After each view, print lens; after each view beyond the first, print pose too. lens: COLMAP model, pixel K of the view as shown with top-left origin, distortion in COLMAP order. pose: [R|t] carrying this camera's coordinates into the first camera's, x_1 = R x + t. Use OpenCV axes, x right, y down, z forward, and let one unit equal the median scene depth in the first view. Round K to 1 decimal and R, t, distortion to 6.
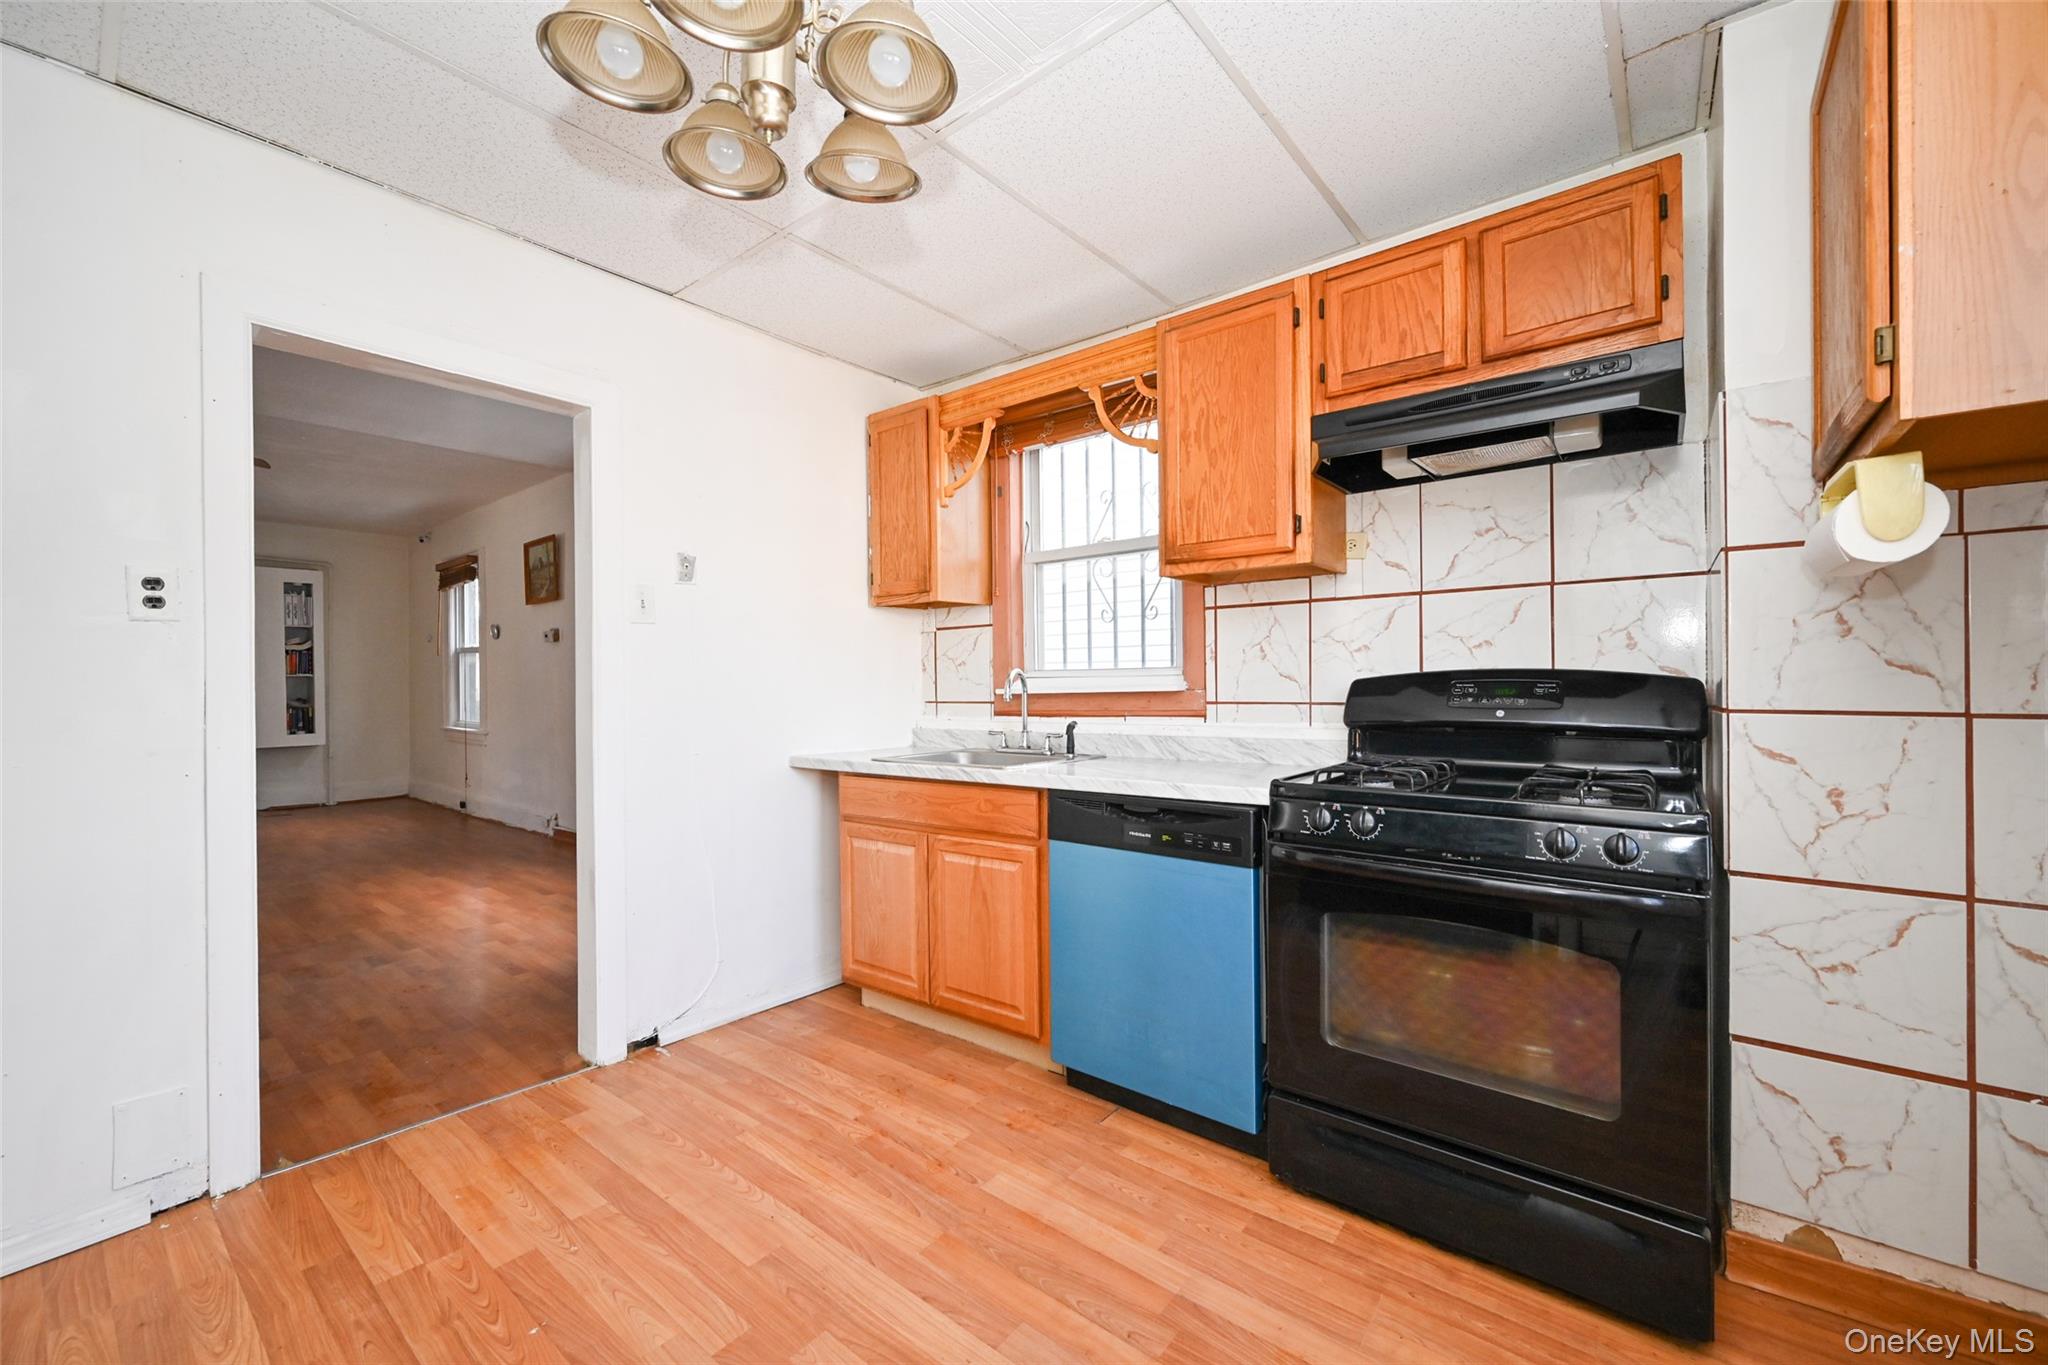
lens RADIAL K [[808.3, 0, 1027.5], [0, 808.3, 688.5], [0, 0, 1]] dist [0.000762, -0.000300]
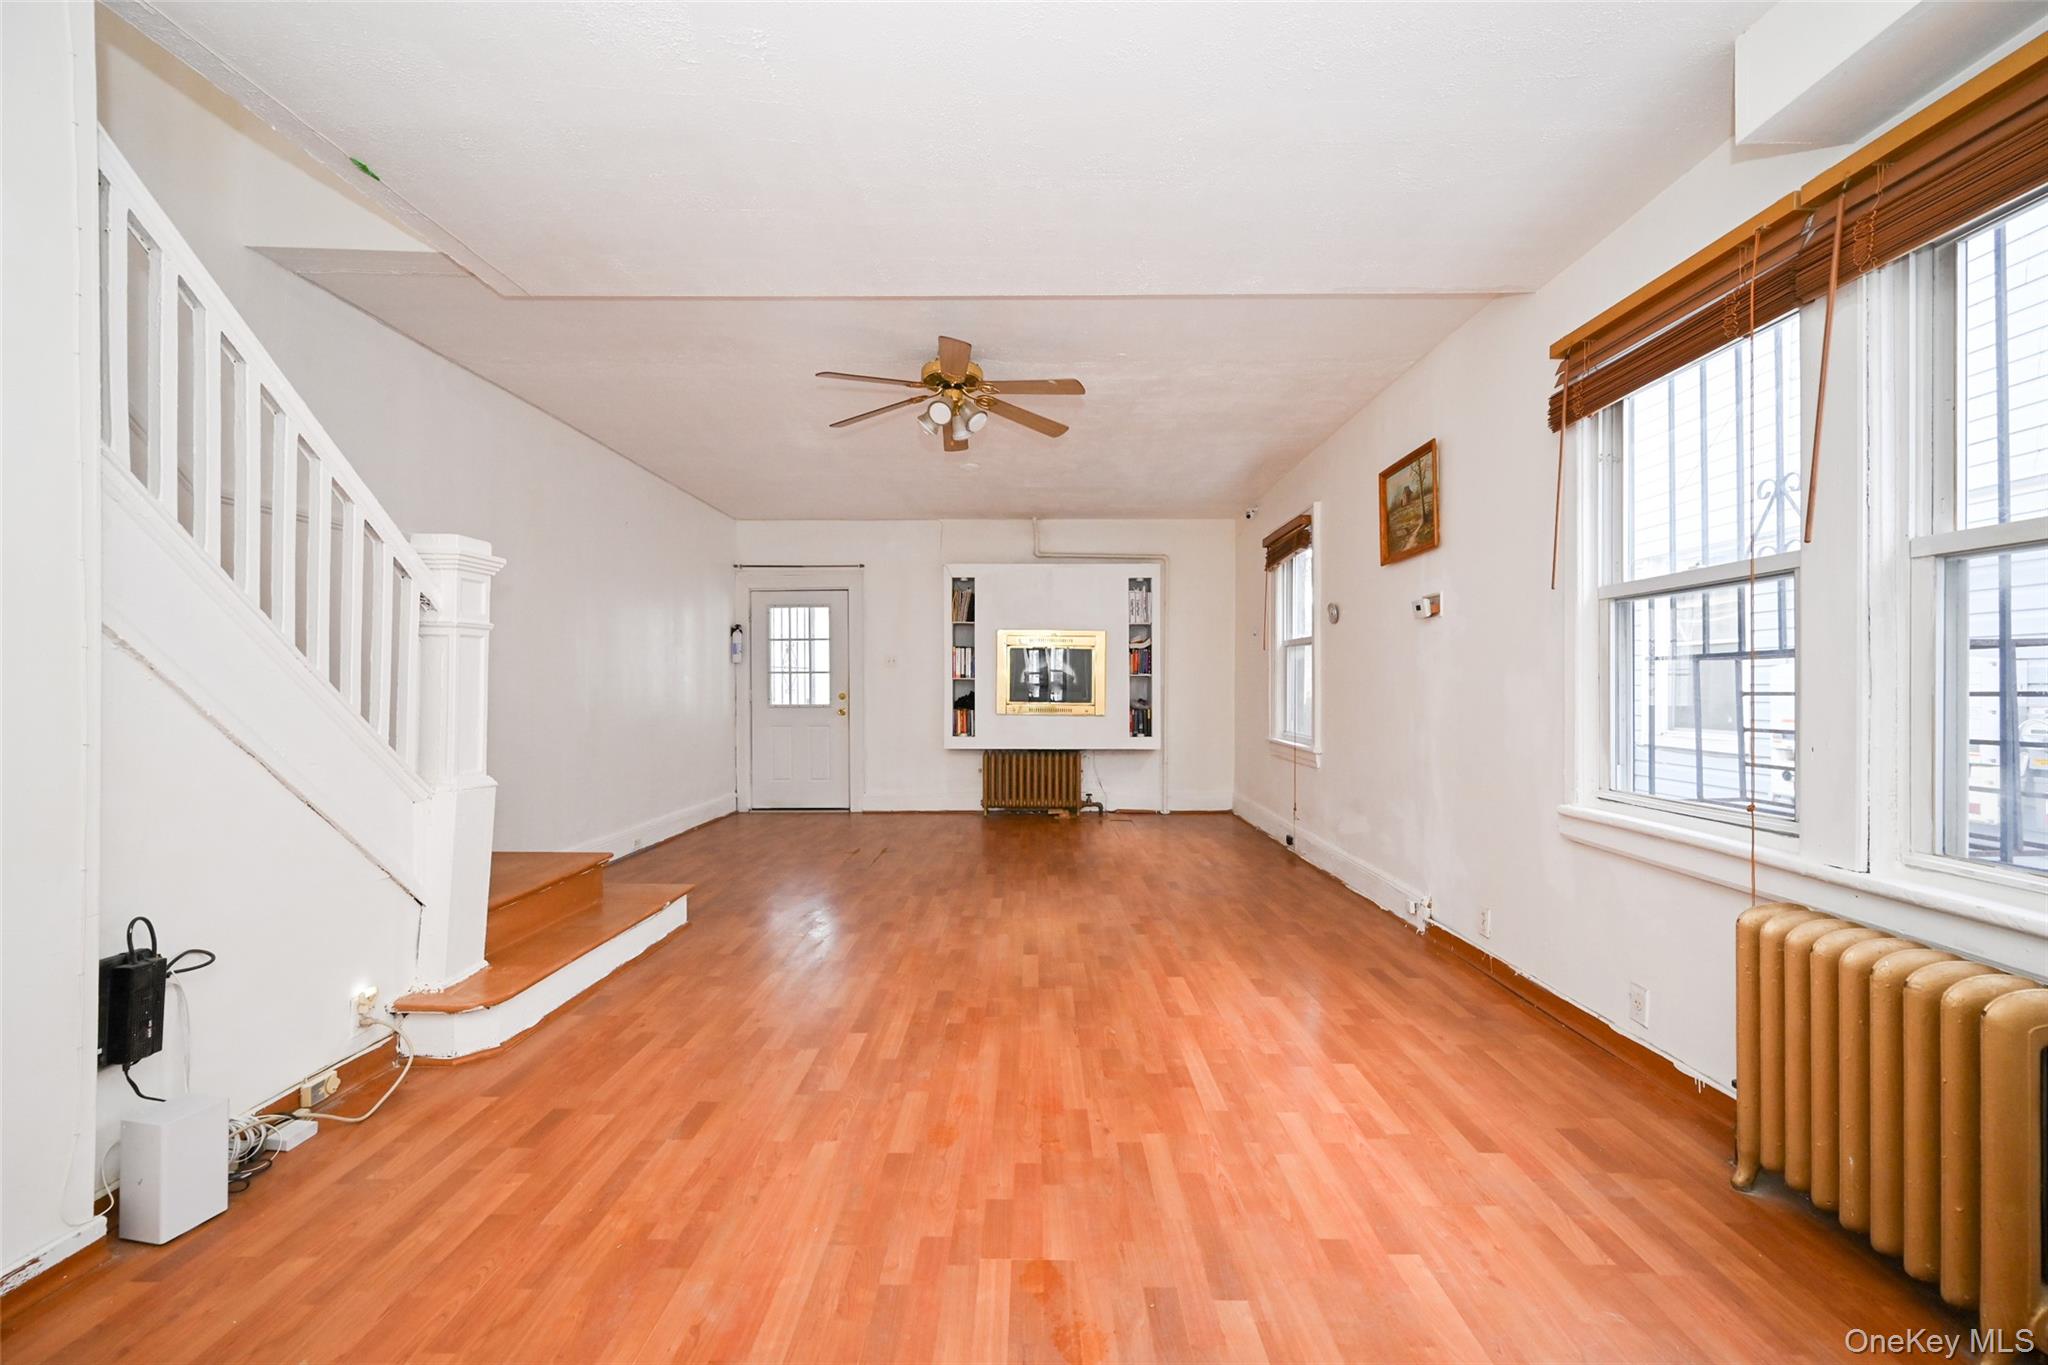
lens RADIAL K [[808.3, 0, 1030.9], [0, 808.3, 683.8], [0, 0, 1]] dist [0.000762, -0.000300]
pose [[0.623225, 0.005464, -0.782023, -0.239358], [-0.013295, 0.999905, -0.003608, -0.000854], [0.781929, 0.012646, 0.623239, 0.310123]]
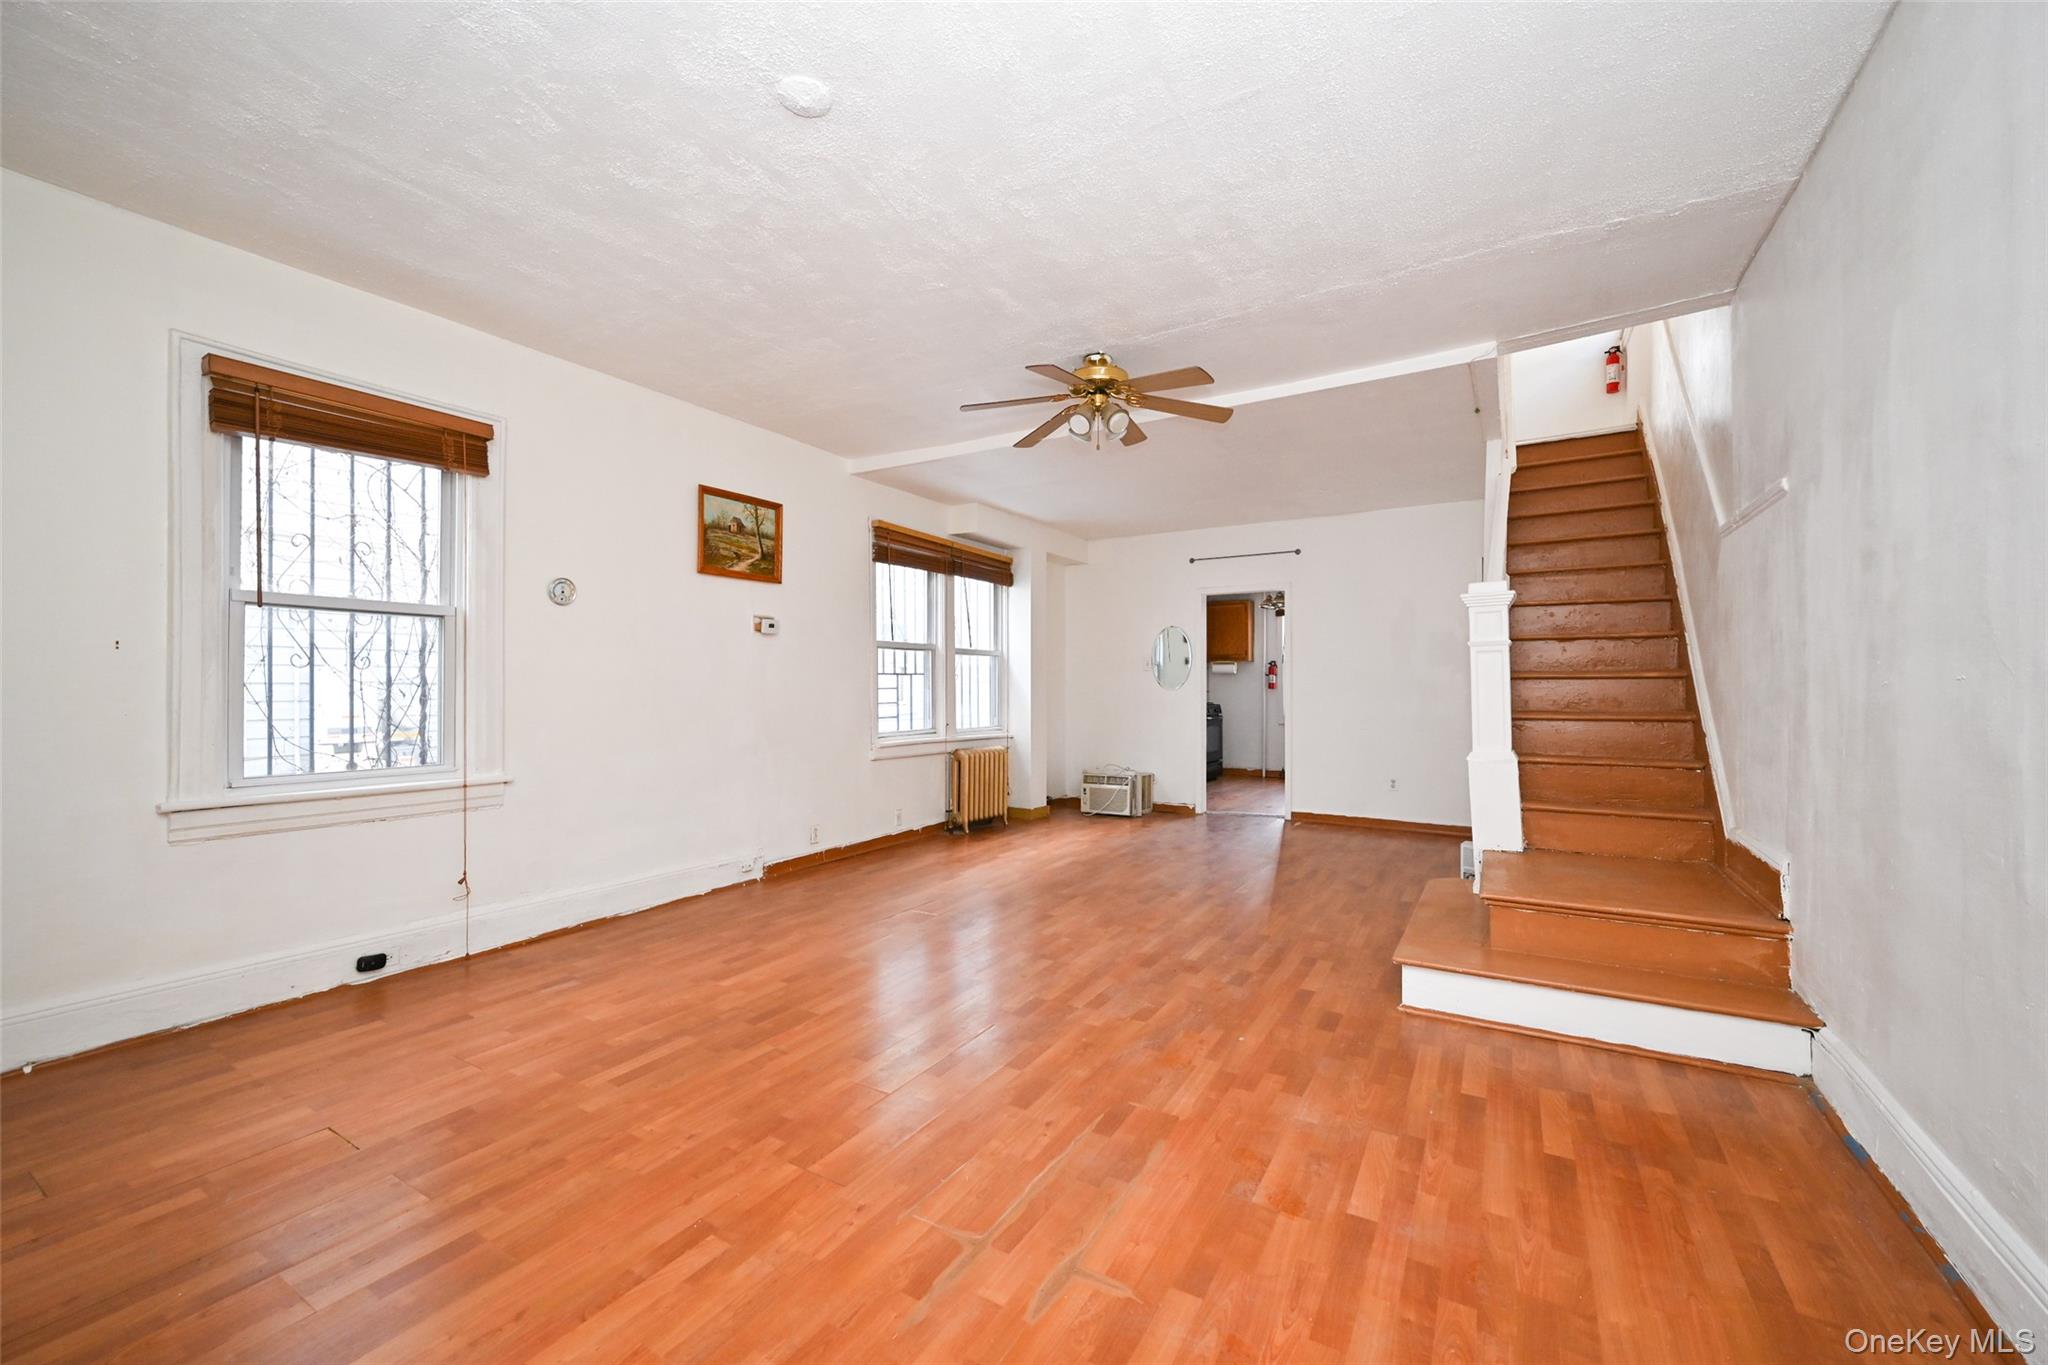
lens RADIAL K [[808.3, 0, 1027.7], [0, 808.3, 679.6], [0, 0, 1]] dist [0.000762, -0.000300]
pose [[-0.139607, 0.014881, 0.990095, -1.141012], [0.011982, 0.999839, -0.013338, 0.001803], [-0.990134, 0.010001, -0.139763, 0.690867]]
